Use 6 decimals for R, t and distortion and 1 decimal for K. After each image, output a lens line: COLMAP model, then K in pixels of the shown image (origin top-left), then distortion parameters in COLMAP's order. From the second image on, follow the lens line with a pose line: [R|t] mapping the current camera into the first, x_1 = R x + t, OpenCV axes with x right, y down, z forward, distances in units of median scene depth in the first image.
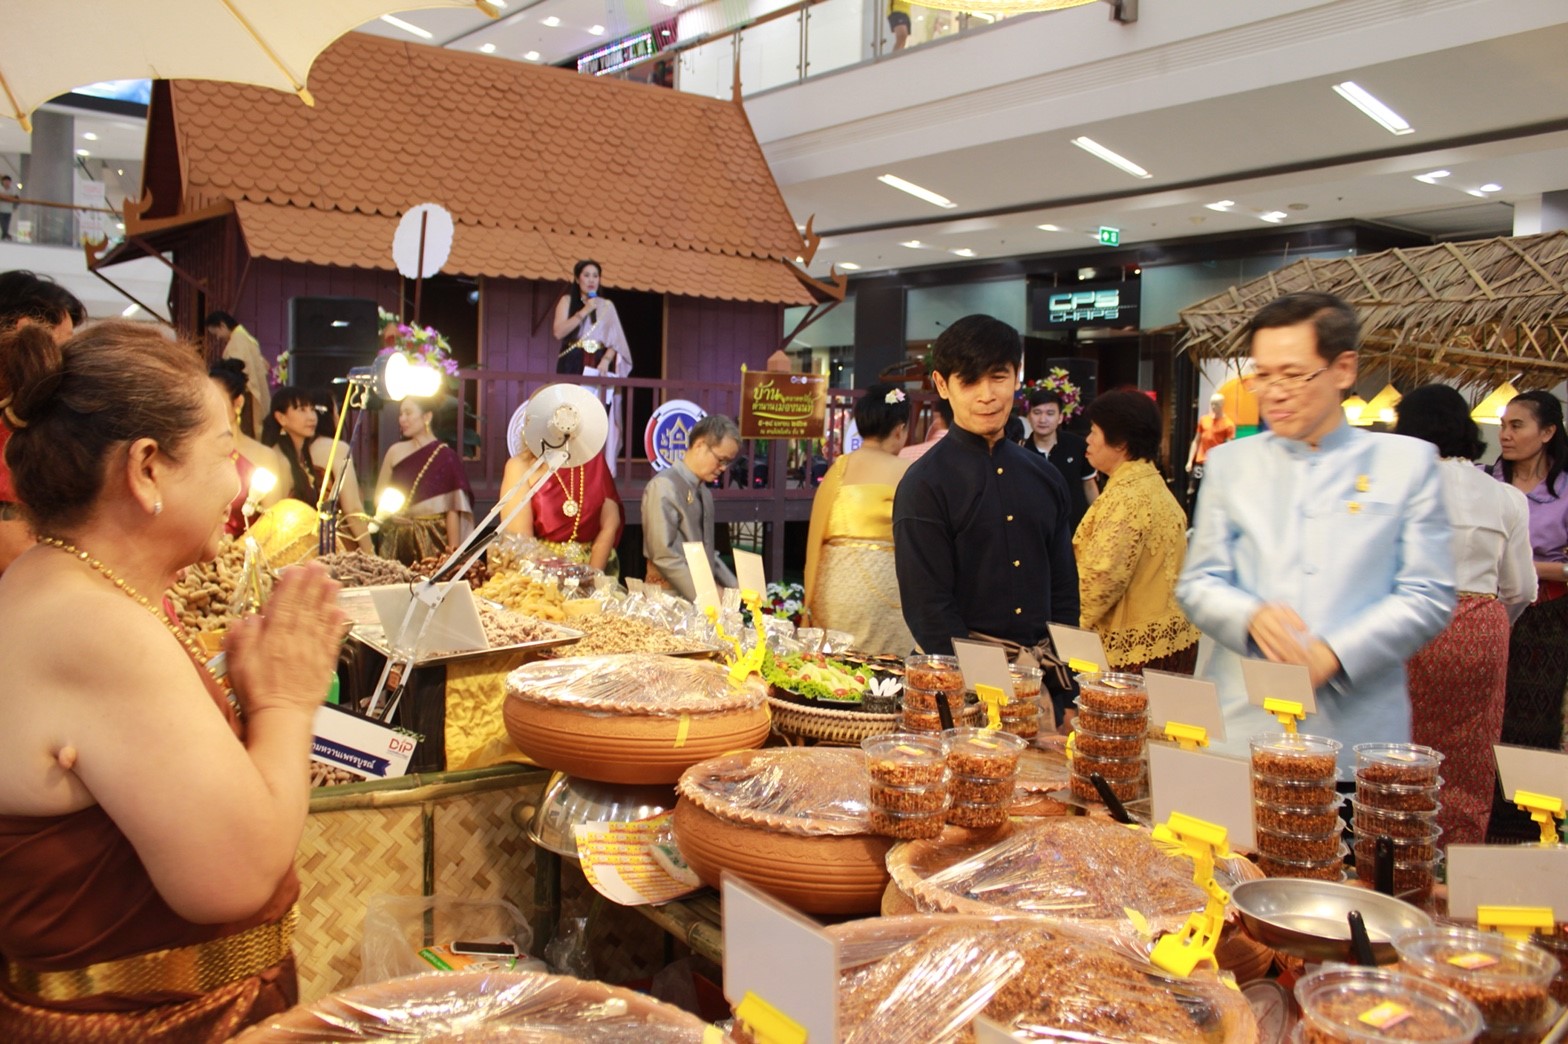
lens RADIAL K [[1303.7, 0, 784.0], [0, 1303.7, 522.0], [0, 0, 1]] dist [-0.172438, 0.161311]
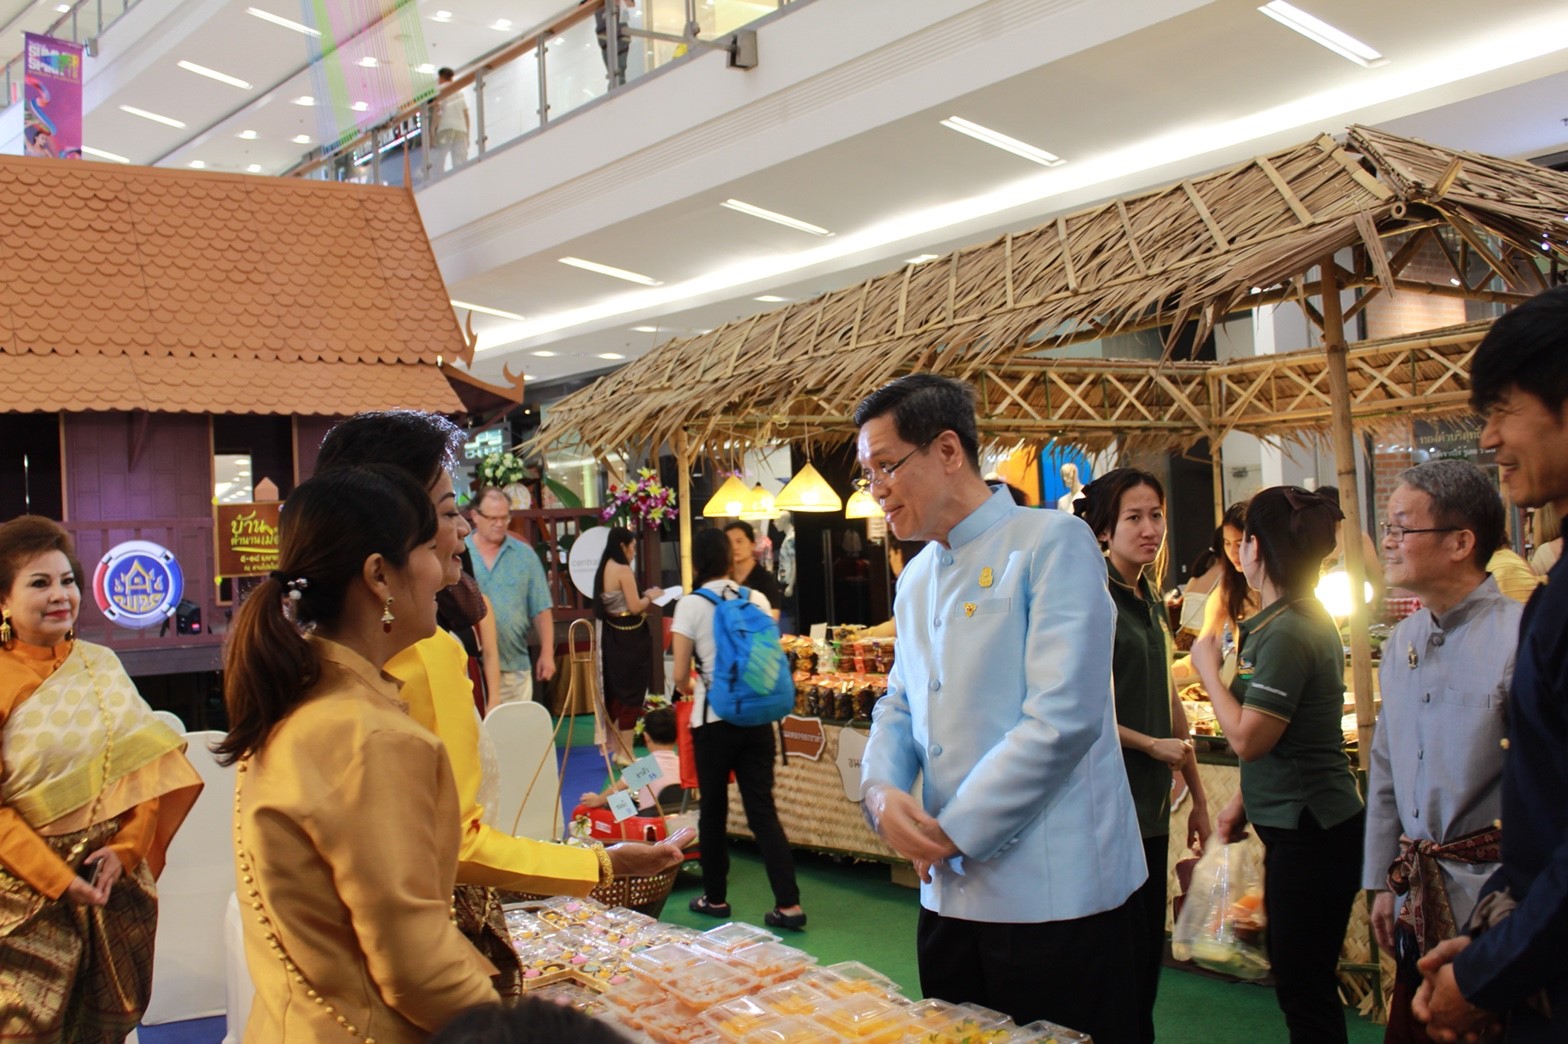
lens RADIAL K [[1547.5, 0, 782.4], [0, 1547.5, 530.1], [0, 0, 1]] dist [-0.138652, 0.170162]
pose [[0.997245, -0.070136, -0.024171, 0.381954], [0.068184, 0.994938, -0.073814, 0.008288], [0.029225, 0.071963, 0.996979, -0.053965]]
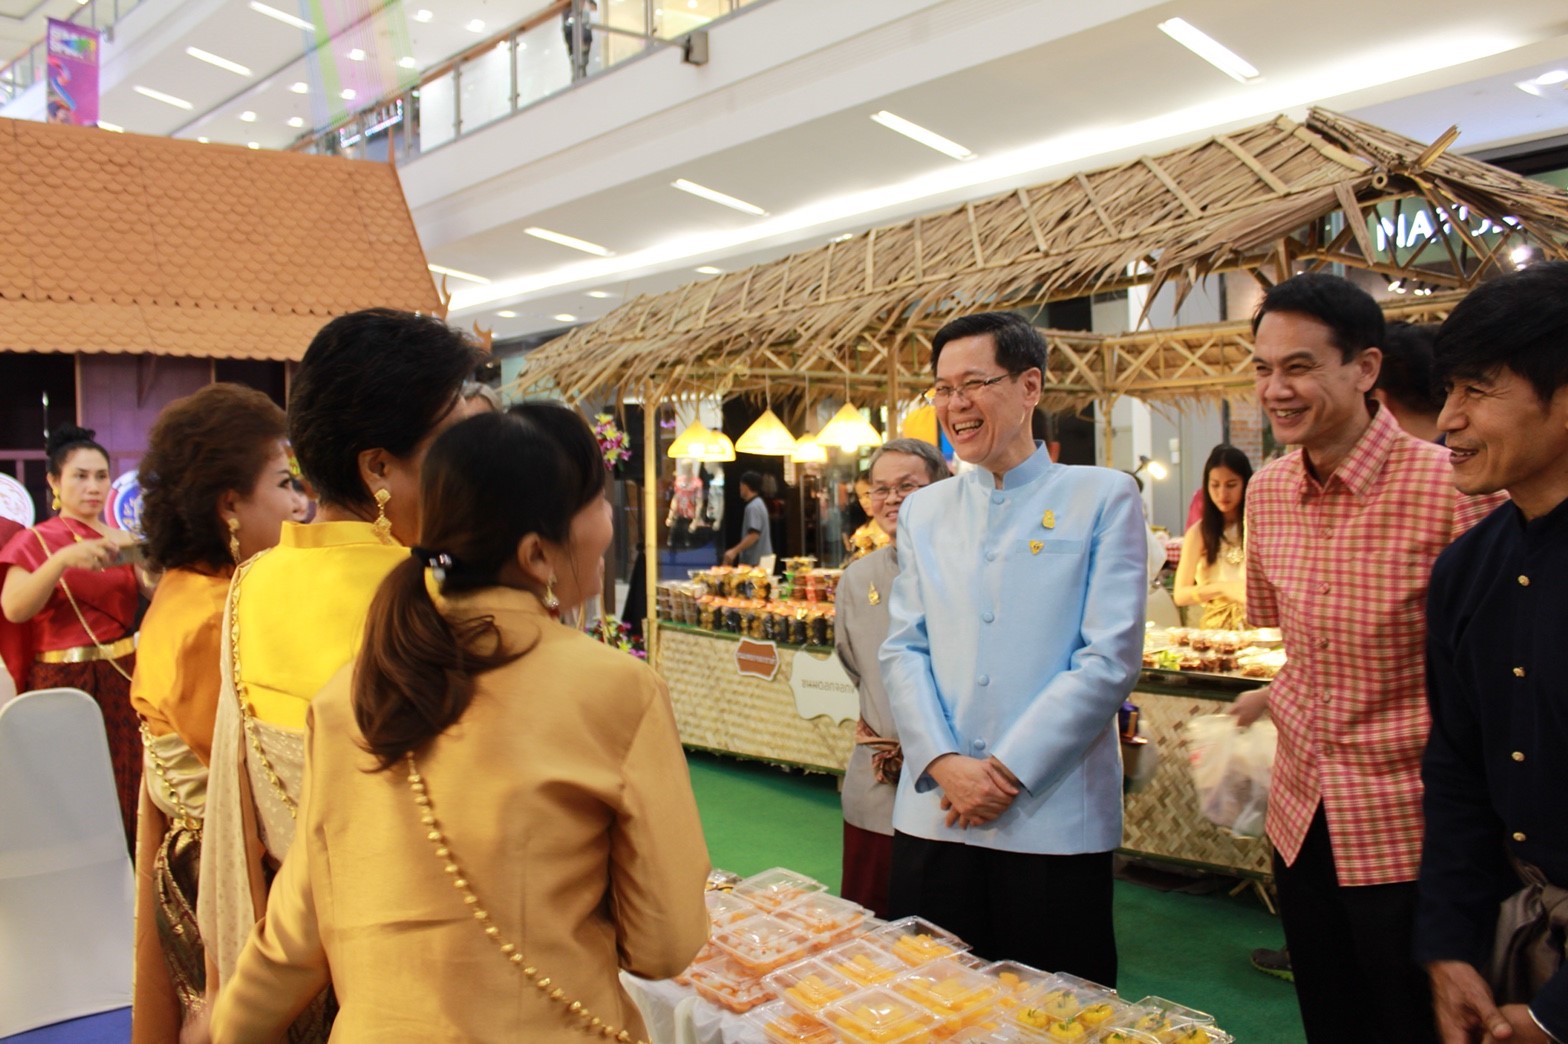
lens RADIAL K [[1303.7, 0, 784.0], [0, 1303.7, 522.0], [0, 0, 1]] dist [-0.172438, 0.161311]
pose [[0.997958, -0.048637, 0.041397, 0.356271], [0.050042, 0.998182, -0.033607, 0.004714], [-0.039687, 0.035610, 0.998577, 0.000546]]
